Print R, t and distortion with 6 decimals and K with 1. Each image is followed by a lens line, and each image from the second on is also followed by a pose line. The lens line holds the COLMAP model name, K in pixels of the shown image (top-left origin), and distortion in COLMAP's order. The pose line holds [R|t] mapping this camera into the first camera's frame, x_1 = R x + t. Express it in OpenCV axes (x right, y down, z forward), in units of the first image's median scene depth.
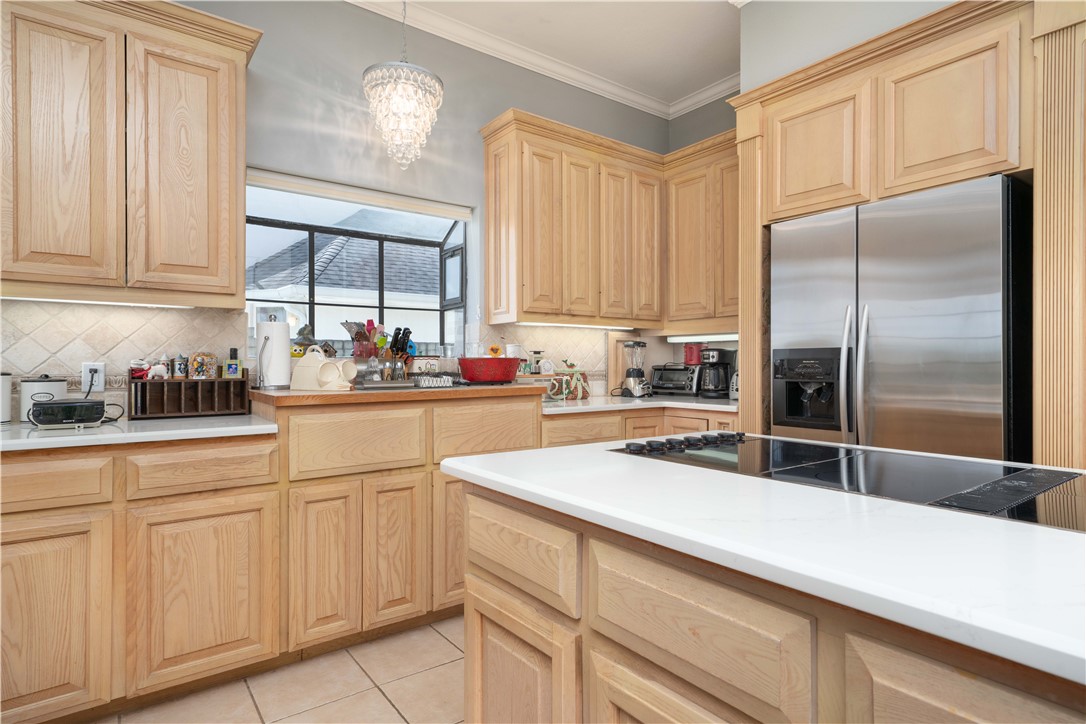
lens RADIAL K [[556.2, 0, 545.6], [0, 556.2, 364.6], [0, 0, 1]] dist [0.005536, 0.000520]
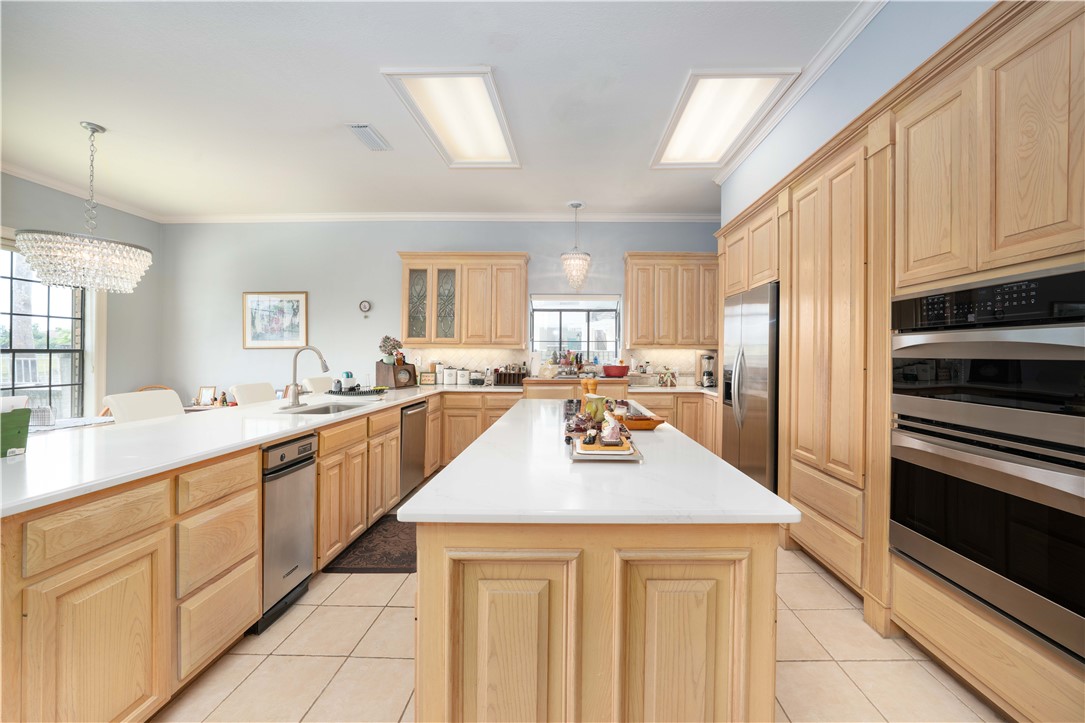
lens RADIAL K [[401.0, 0, 541.8], [0, 401.0, 355.1], [0, 0, 1]] dist [-0.002515, -0.000110]
pose [[0.744941, 0.000202, -0.667130, 0.806663], [0.001205, 0.999998, 0.001649, -0.061596], [0.667129, -0.002032, 0.744939, -0.423354]]
